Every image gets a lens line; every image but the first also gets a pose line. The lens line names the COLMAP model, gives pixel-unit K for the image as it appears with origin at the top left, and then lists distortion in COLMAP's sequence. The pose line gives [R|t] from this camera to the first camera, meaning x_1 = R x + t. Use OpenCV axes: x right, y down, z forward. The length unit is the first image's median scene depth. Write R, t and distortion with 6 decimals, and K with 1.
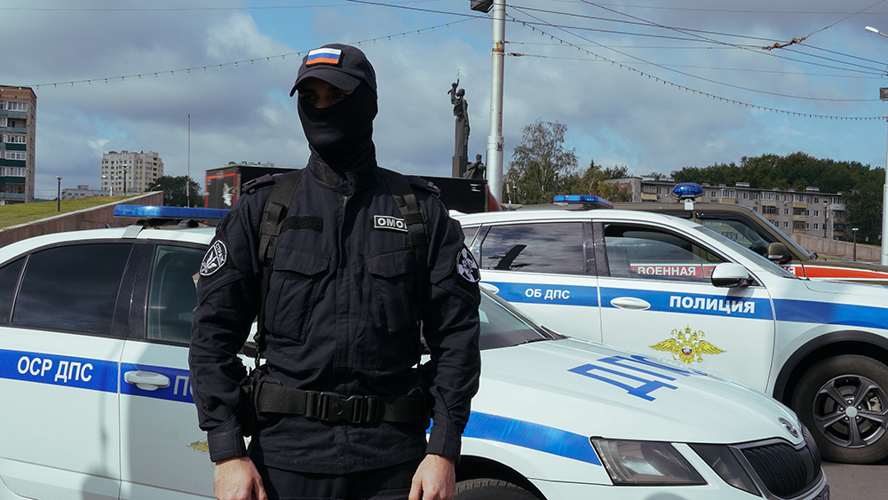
lens RADIAL K [[1129.4, 0, 442.5], [0, 1129.4, 253.5], [0, 0, 1]] dist [0.014626, 0.000000]
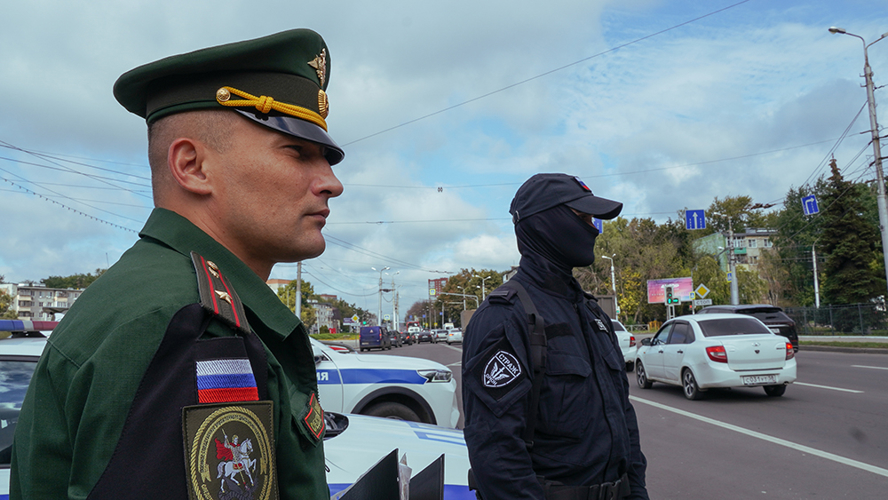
lens RADIAL K [[762.9, 0, 452.2], [0, 762.9, 259.2], [0, 0, 1]] dist [-0.002215, -0.009910]
pose [[0.759408, 0.016615, 0.650403, -0.204575], [0.047473, 0.995594, -0.080863, -0.011917], [-0.648881, 0.092284, 0.755273, 0.163124]]
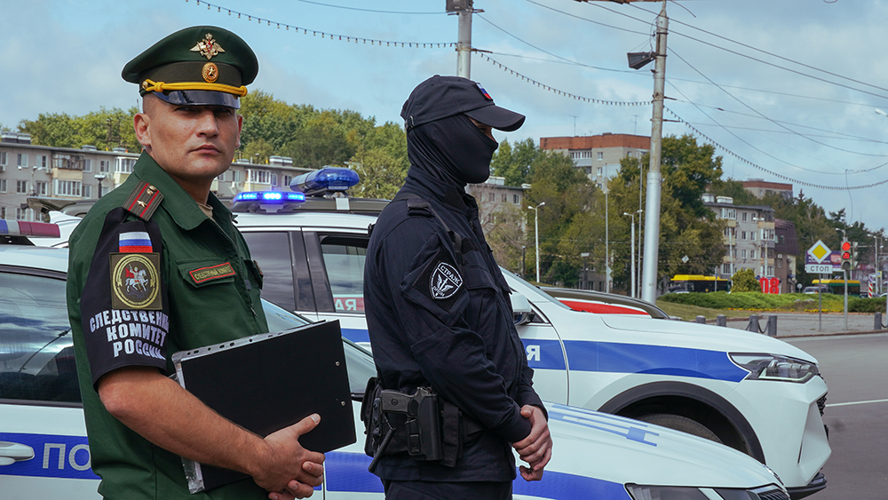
lens RADIAL K [[2229.2, 0, 443.4], [0, 2229.2, 248.2], [0, 0, 1]] dist [0.053831, 0.000000]
pose [[0.920494, -0.000048, 0.390757, -0.302537], [0.005607, 0.999899, -0.013087, -0.000153], [-0.390716, 0.014238, 0.920401, -0.247068]]
